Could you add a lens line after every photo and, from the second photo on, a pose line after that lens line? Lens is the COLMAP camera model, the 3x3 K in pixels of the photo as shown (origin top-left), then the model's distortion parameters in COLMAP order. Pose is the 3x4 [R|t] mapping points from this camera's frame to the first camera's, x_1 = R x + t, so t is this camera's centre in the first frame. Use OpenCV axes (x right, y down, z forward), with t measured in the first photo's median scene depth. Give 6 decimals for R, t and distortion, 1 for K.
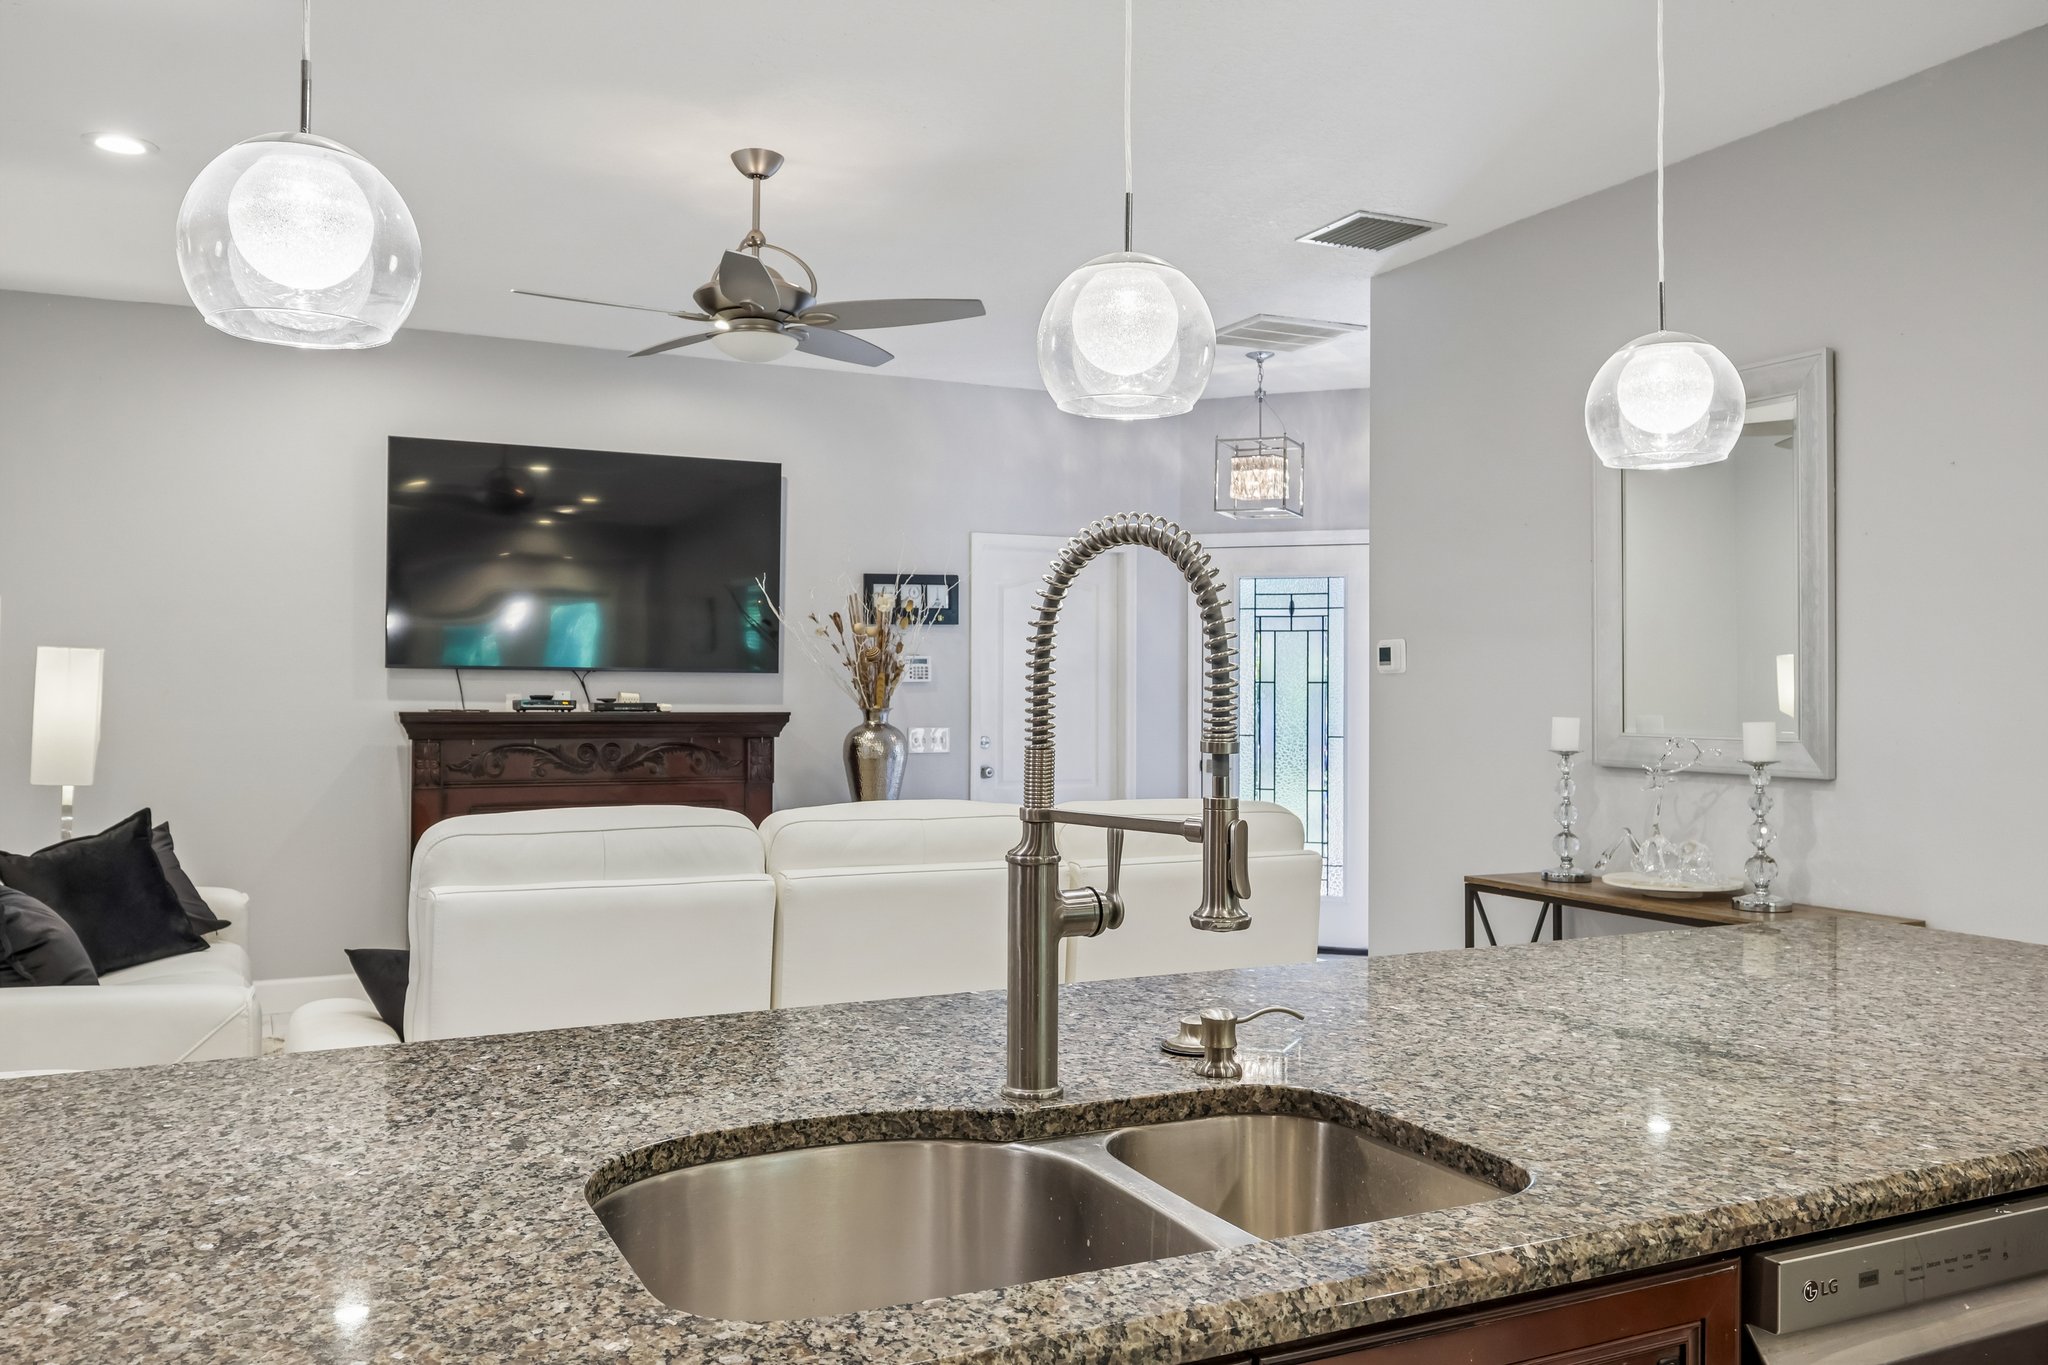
lens RADIAL K [[1606.0, 0, 1018.7], [0, 1606.0, 679.7], [0, 0, 1]] dist [0.000412, -0.000301]
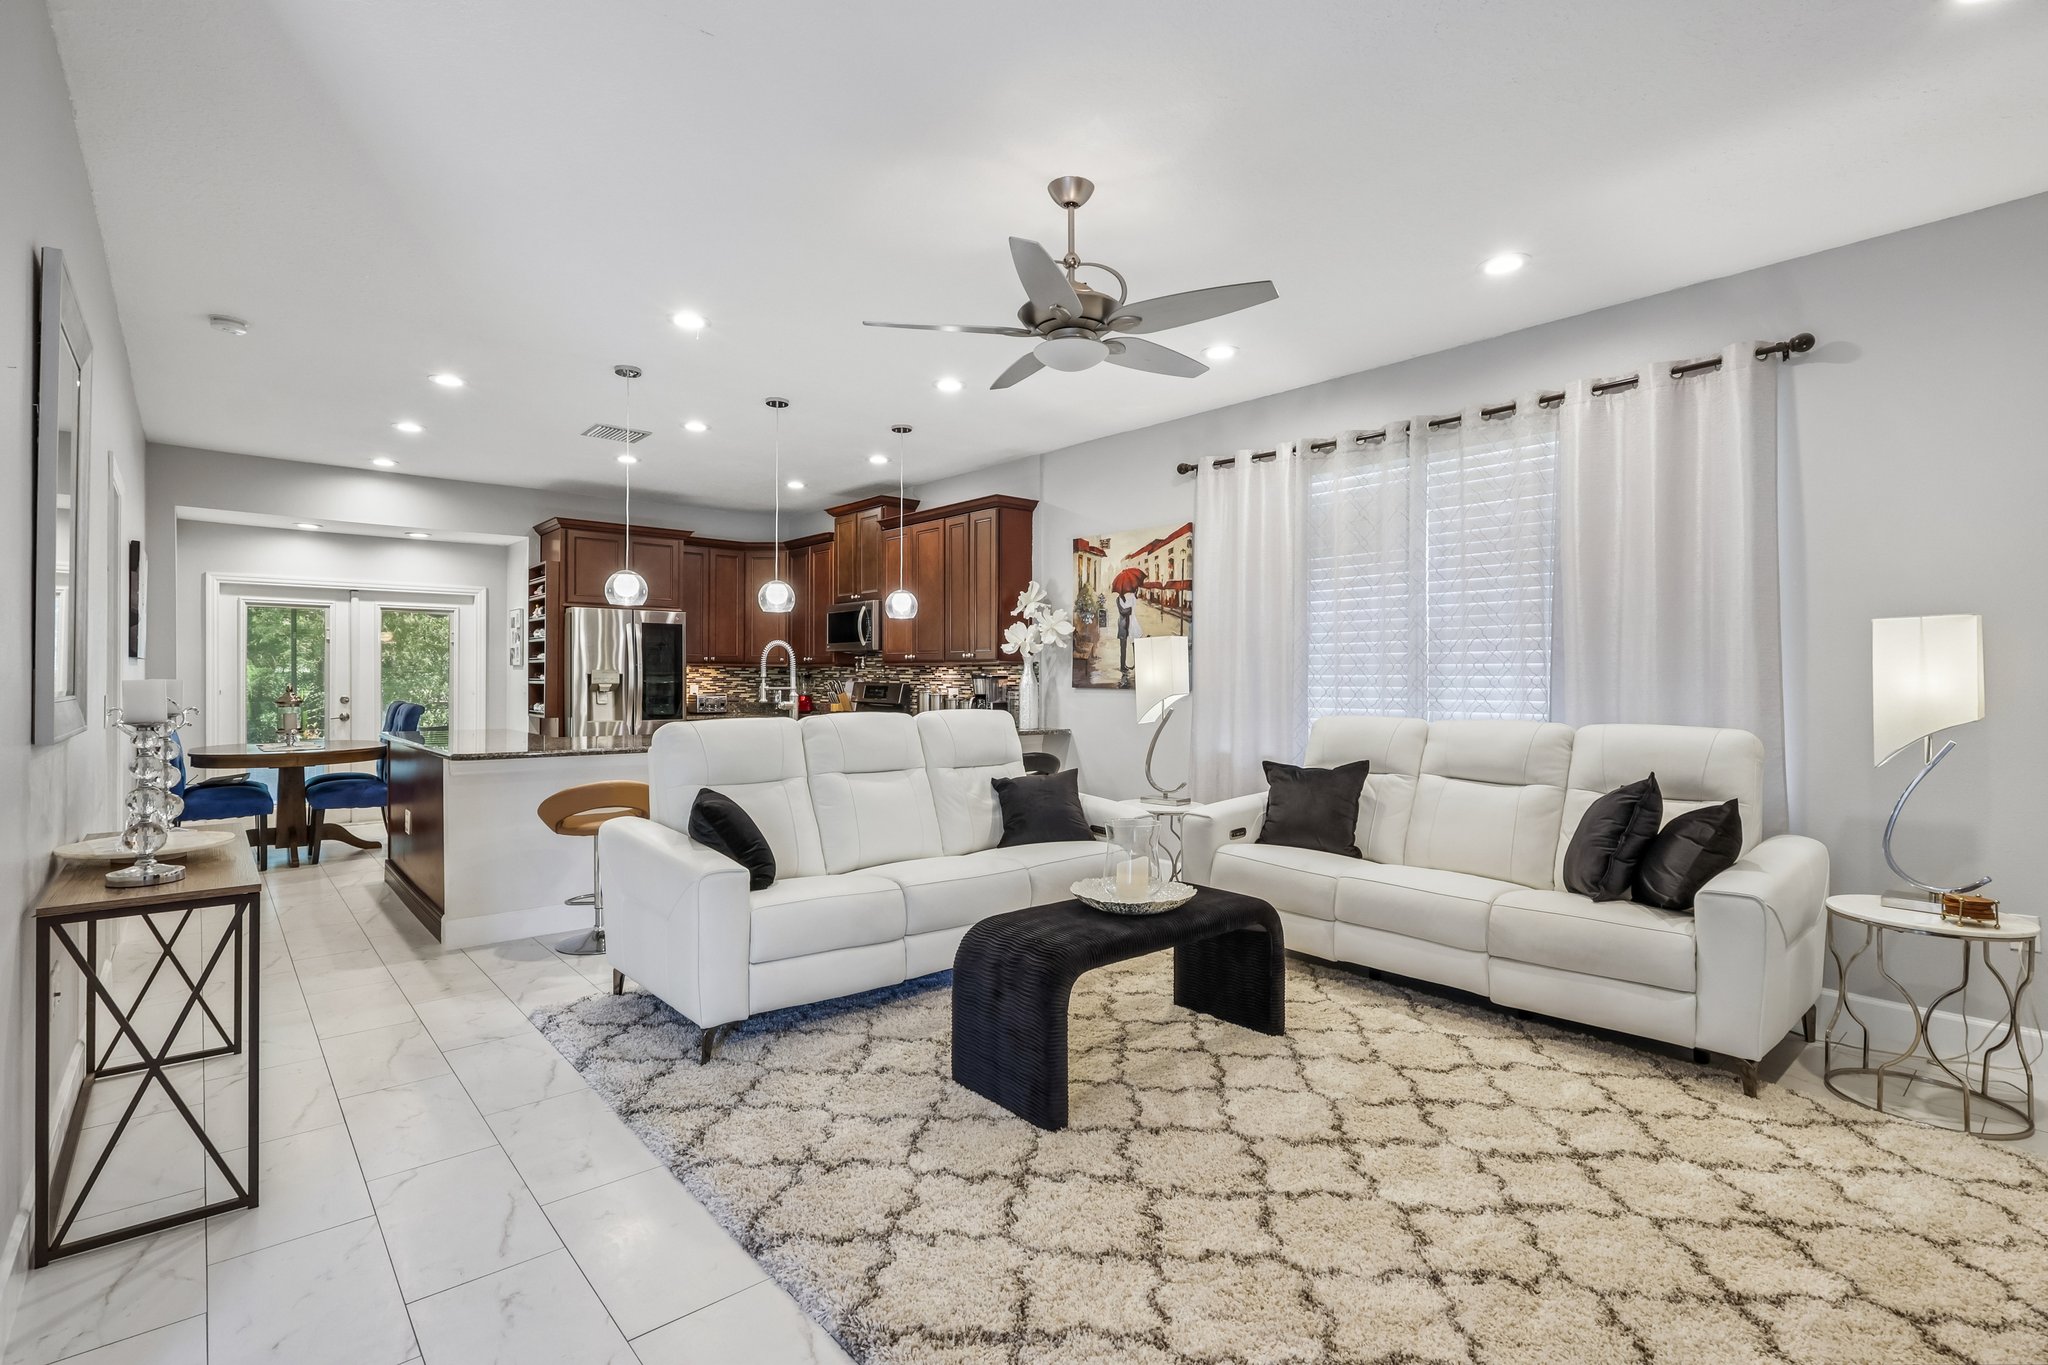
lens RADIAL K [[946.3, 0, 1019.8], [0, 946.3, 679.0], [0, 0, 1]] dist [-0.004192, 0.001031]
pose [[-0.962504, -0.004771, -0.271225, 0.032612], [-0.003077, 0.999973, -0.006671, 0.015934], [0.271250, -0.005586, -0.962493, 1.057208]]
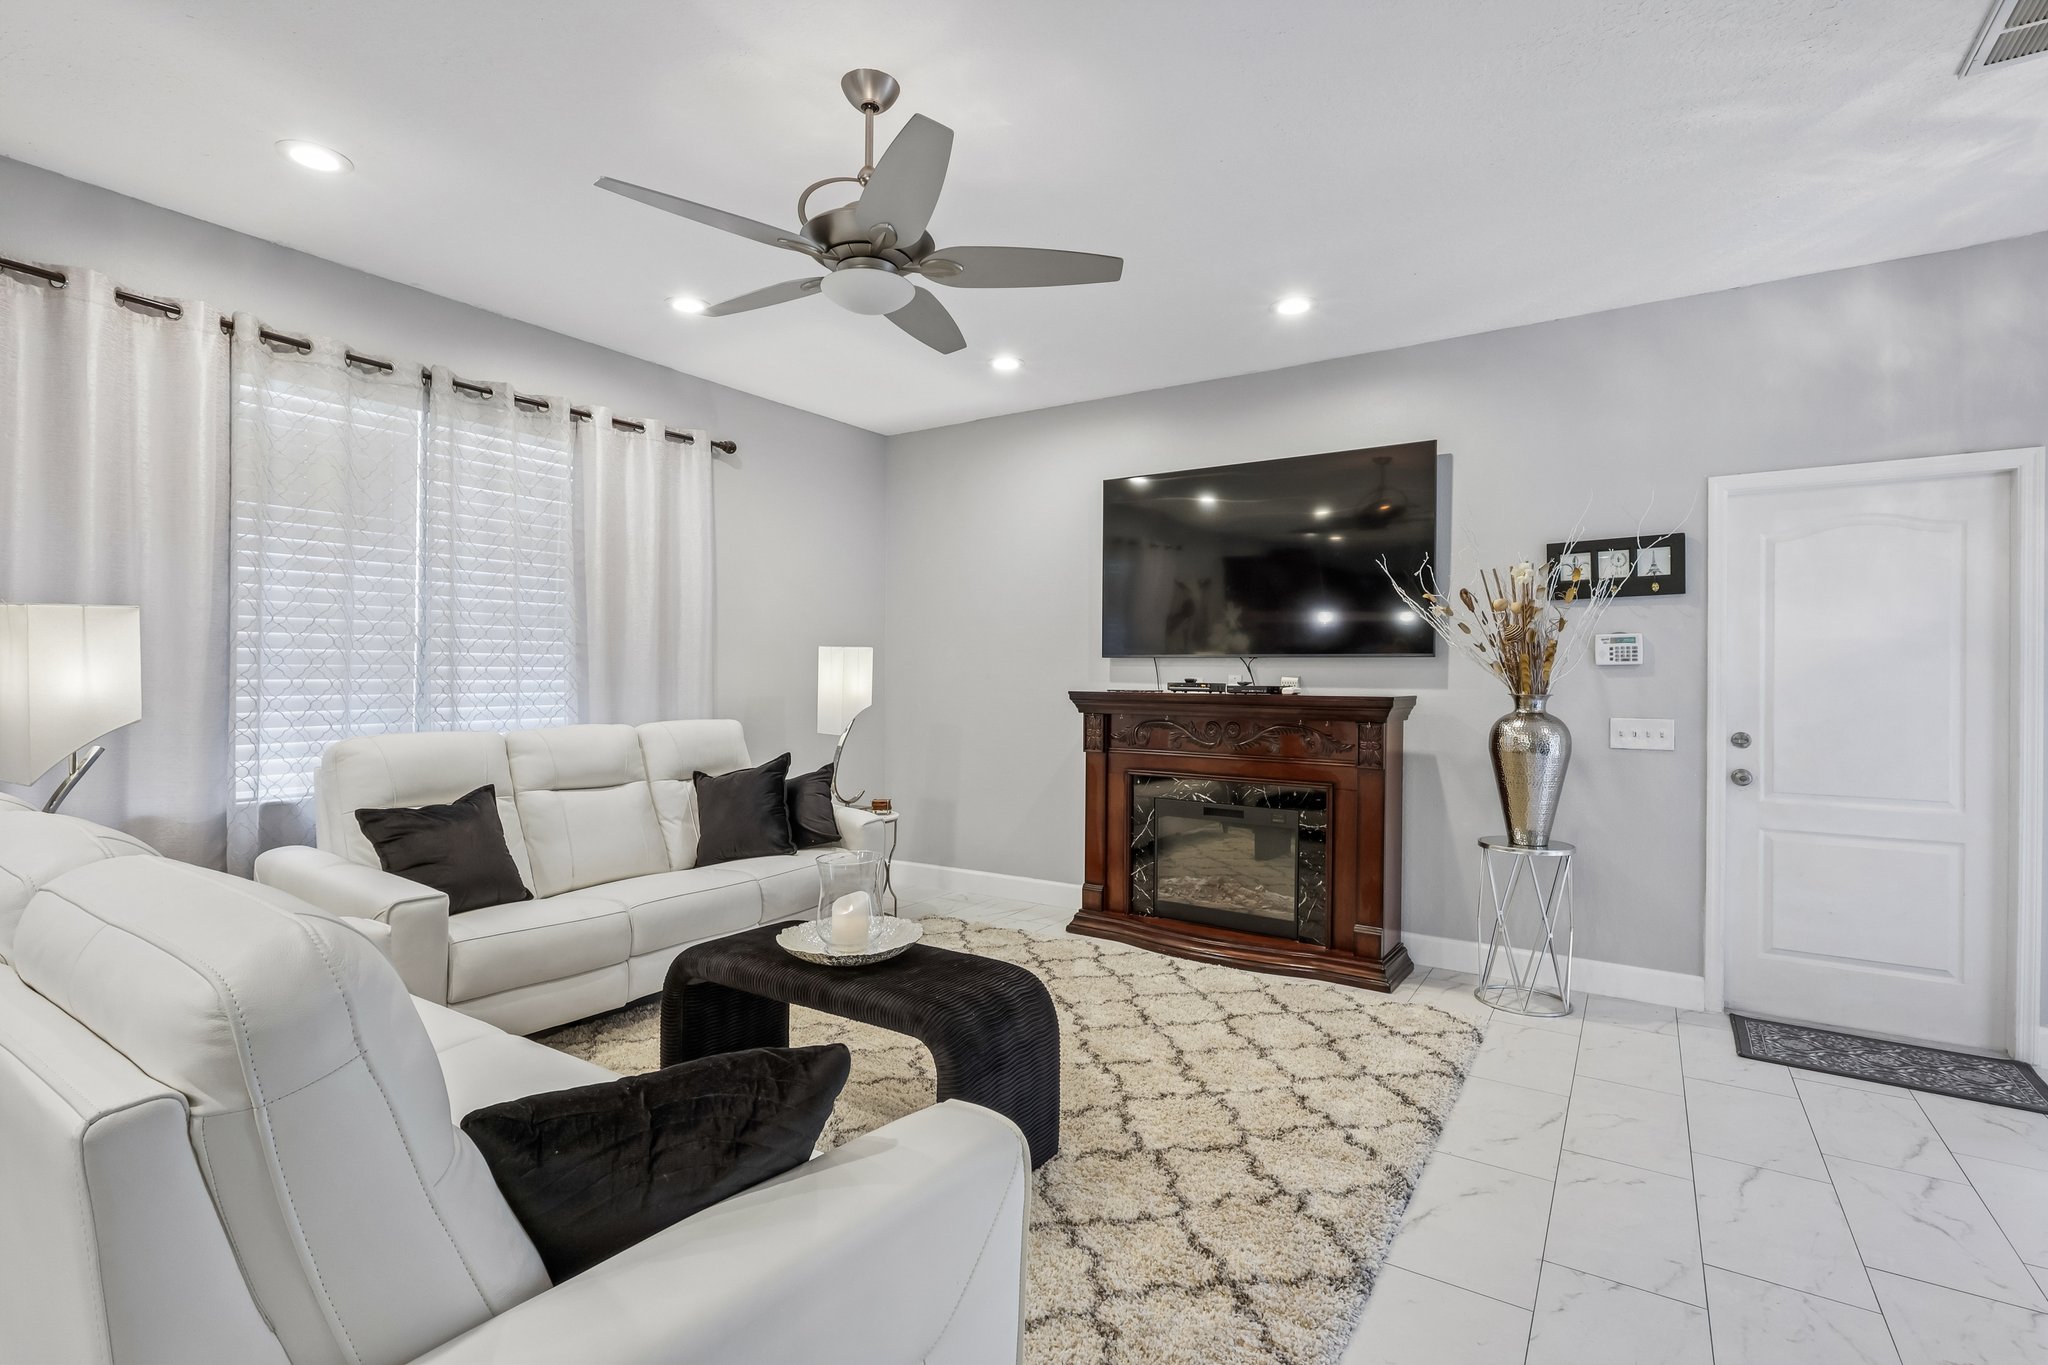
lens RADIAL K [[946.3, 0, 1019.8], [0, 946.3, 679.0], [0, 0, 1]] dist [-0.004192, 0.001031]
pose [[0.518637, 0.001137, -0.854994, 0.222063], [0.002752, 0.999992, 0.003000, 0.007326], [0.854990, -0.003909, 0.518629, 0.517304]]
